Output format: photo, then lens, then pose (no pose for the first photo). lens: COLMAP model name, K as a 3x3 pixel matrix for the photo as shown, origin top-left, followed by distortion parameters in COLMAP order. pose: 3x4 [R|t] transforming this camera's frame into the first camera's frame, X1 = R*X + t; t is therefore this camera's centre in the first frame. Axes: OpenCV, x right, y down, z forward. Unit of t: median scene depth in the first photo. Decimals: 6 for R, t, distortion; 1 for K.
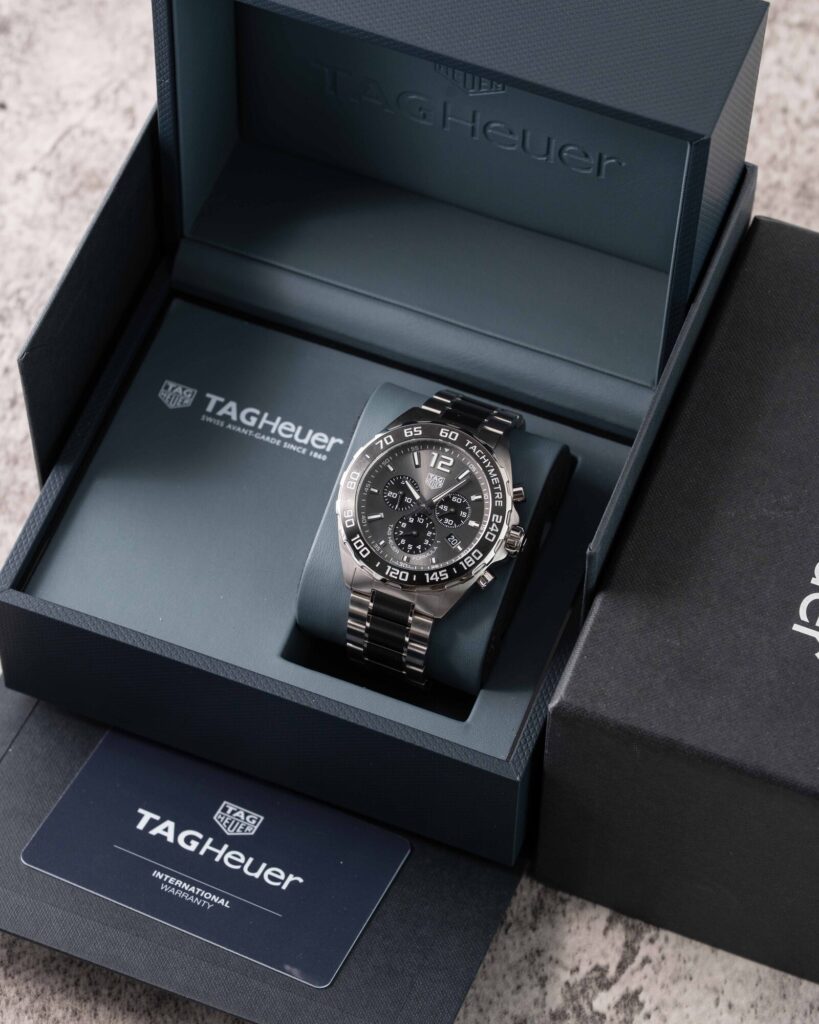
lens RADIAL K [[4532.9, 0, 415.6], [0, 4532.9, 506.4], [0, 0, 1]] dist [-0.154612, 0.000000]
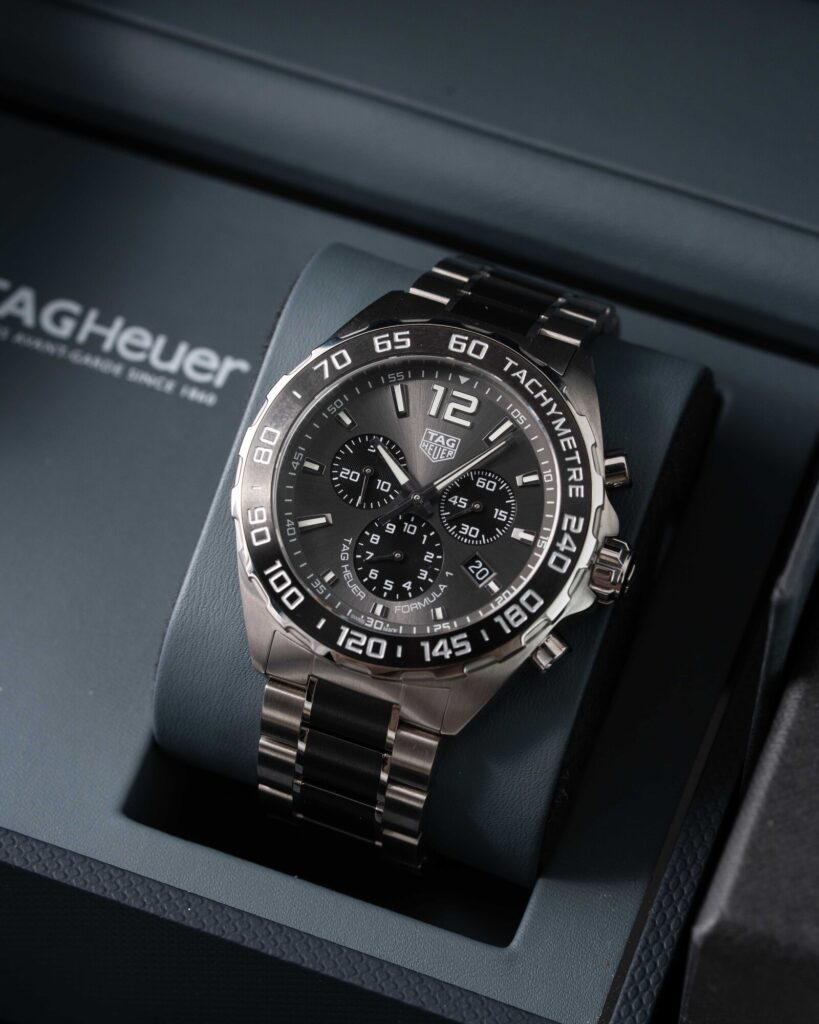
lens RADIAL K [[4532.9, 0, 407.9], [0, 4532.9, 512.2], [0, 0, 1]] dist [-0.154612, 0.000000]
pose [[0.999886, -0.010709, 0.010630, -0.004151], [0.010576, 0.999866, 0.012490, -0.004556], [-0.010763, -0.012376, 0.999865, 0.525871]]
